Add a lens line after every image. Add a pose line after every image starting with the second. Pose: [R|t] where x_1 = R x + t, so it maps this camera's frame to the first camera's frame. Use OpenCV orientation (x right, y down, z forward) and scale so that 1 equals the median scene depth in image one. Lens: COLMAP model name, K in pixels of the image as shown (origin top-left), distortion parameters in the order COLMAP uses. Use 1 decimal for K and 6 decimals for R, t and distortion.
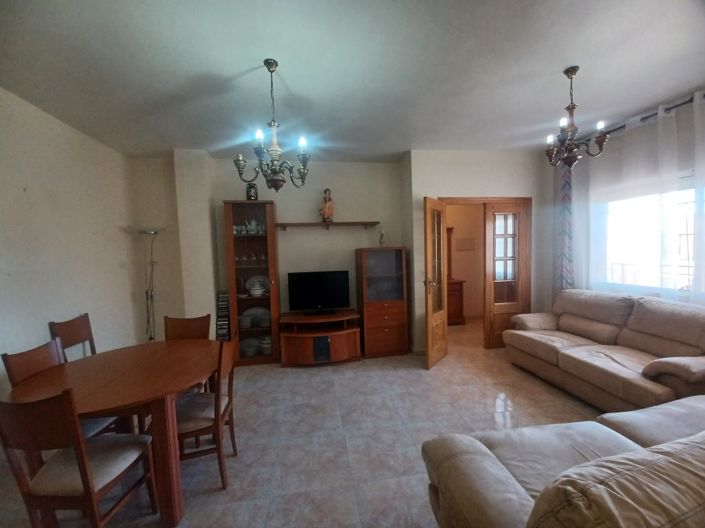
lens RADIAL K [[284.0, 0, 352.5], [0, 284.0, 264.0], [0, 0, 1]] dist [0.000035, -0.006651]
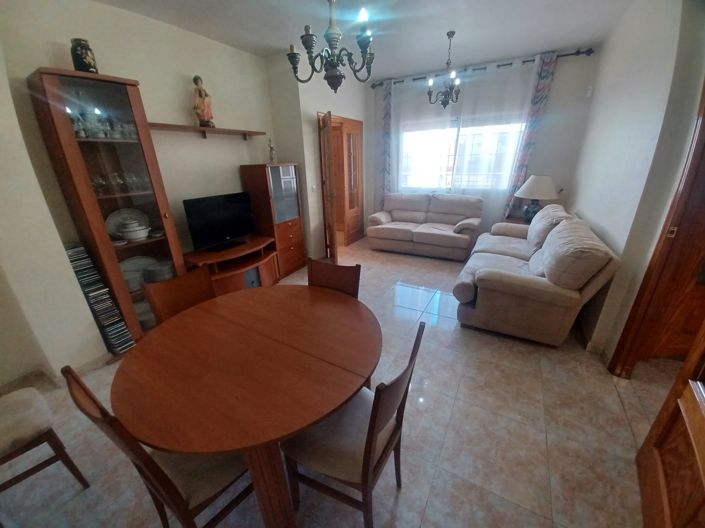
lens RADIAL K [[275.9, 0, 351.2], [0, 275.9, 267.6], [0, 0, 1]] dist [0.016573, -0.015301]
pose [[0.622797, -0.272139, 0.733528, -0.539793], [0.048330, 0.949148, 0.311100, -0.004569], [-0.780889, -0.158300, 0.604279, 0.218574]]
